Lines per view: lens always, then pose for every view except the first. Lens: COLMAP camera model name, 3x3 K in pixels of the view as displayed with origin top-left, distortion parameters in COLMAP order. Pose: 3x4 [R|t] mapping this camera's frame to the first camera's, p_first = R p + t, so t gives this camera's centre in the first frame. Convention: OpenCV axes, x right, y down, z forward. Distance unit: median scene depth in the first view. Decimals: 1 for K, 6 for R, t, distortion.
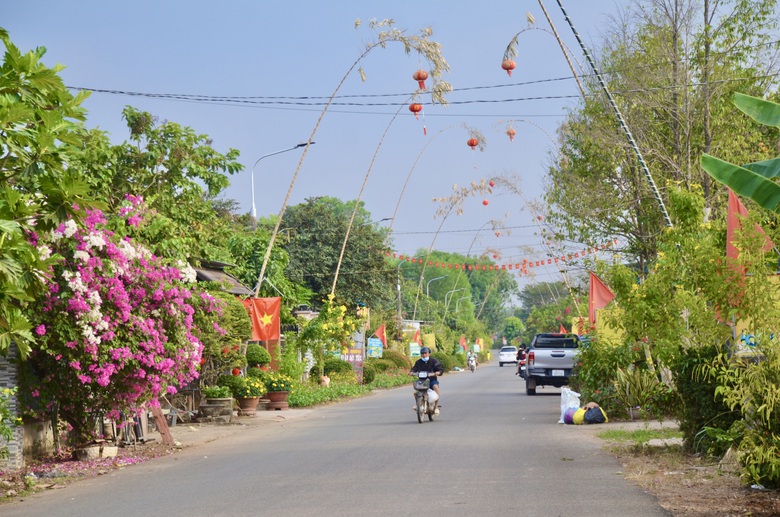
lens RADIAL K [[2272.4, 0, 390.0], [0, 2272.4, 258.5], [0, 0, 1]] dist [0.936776, 0.194707]
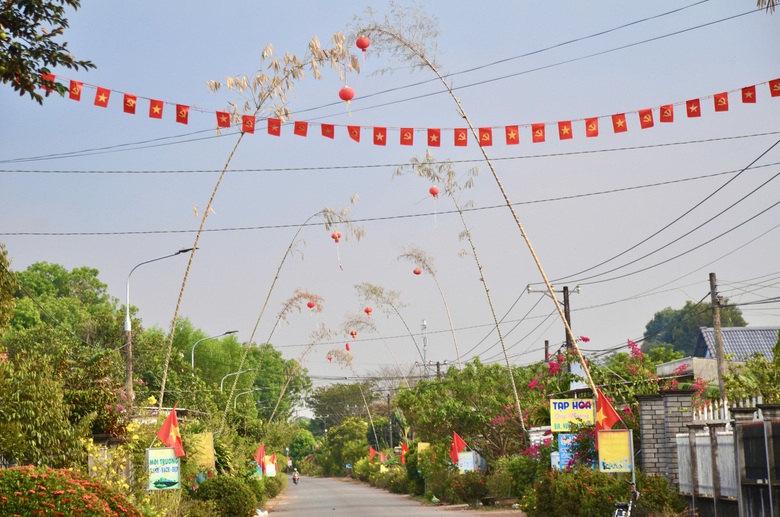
lens RADIAL K [[1989.2, 0, 370.2], [0, 1989.2, 281.0], [0, 0, 1]] dist [0.663103, 0.113228]
pose [[0.993999, -0.001185, 0.109387, 0.023133], [0.007387, 0.998386, -0.056311, 0.076406], [-0.109144, 0.056781, 0.992403, 1.829626]]
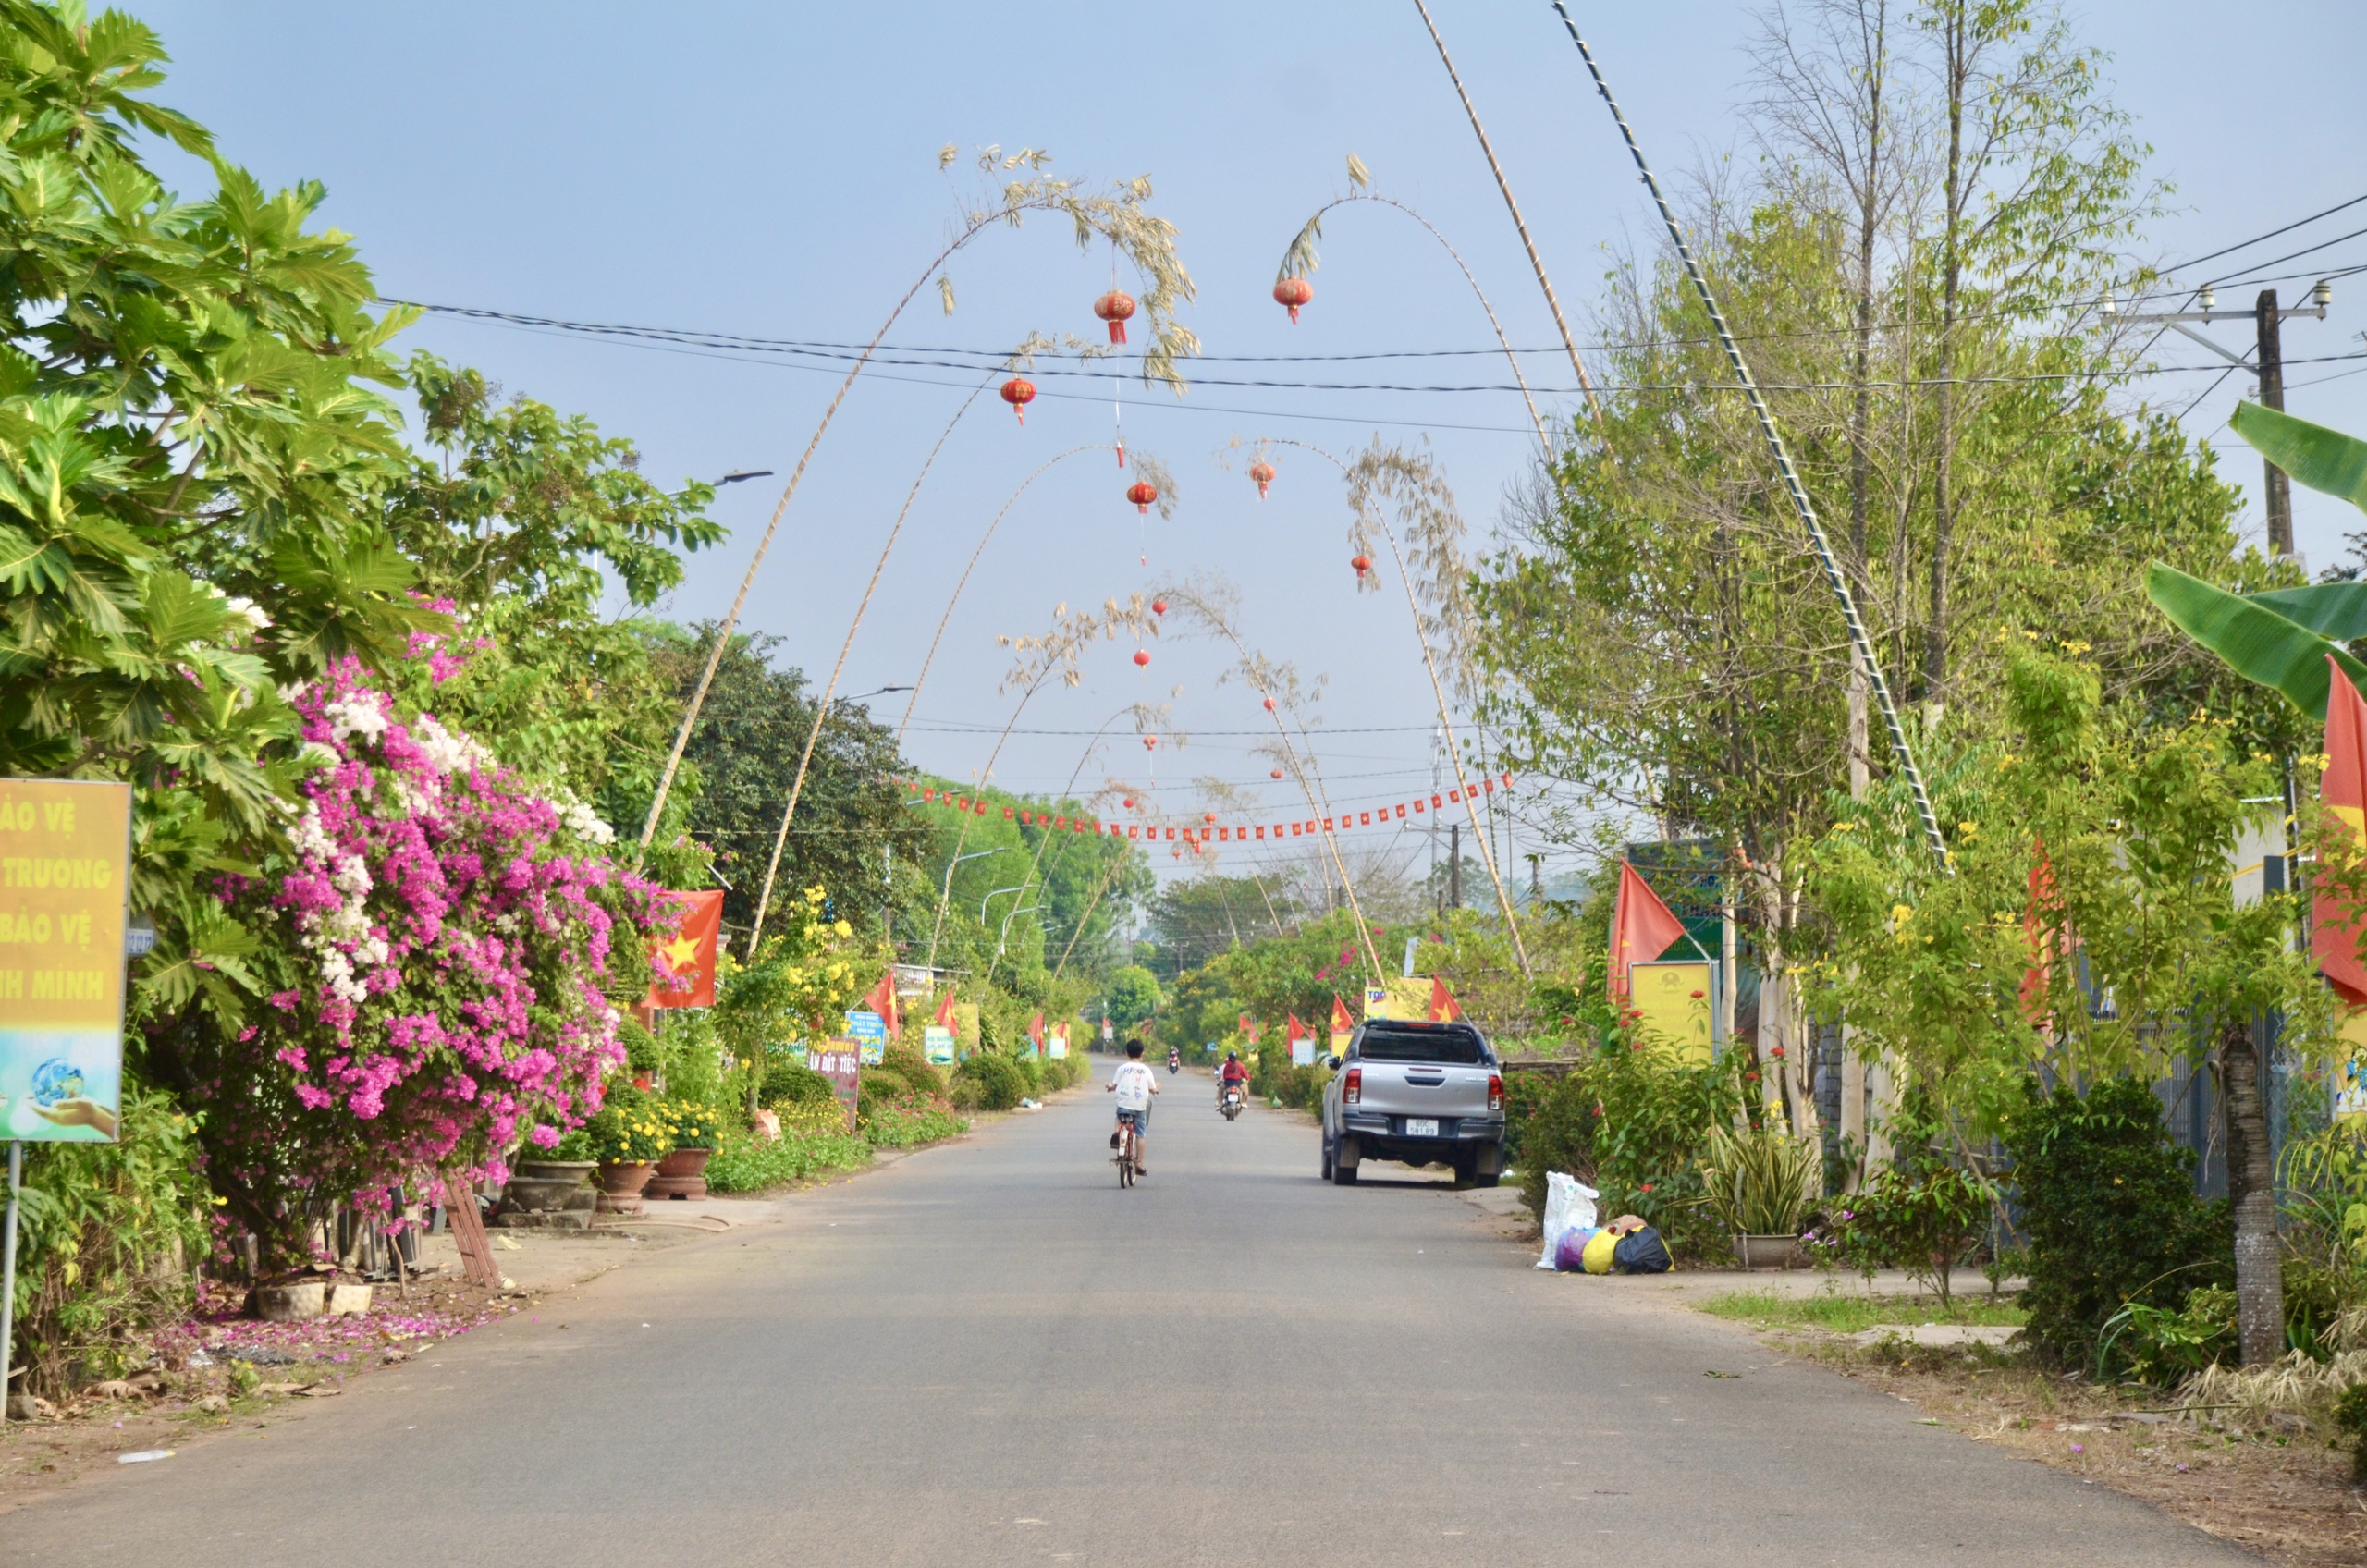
lens RADIAL K [[6126.4, 0, 1183.5], [0, 6126.4, 784.0], [0, 0, 1]] dist [0.735631, 0.502108]
pose [[0.996357, 0.046221, 0.071663, -0.059704], [-0.046006, 0.998930, -0.004647, 0.001213], [-0.071801, 0.001334, 0.997418, 0.014240]]
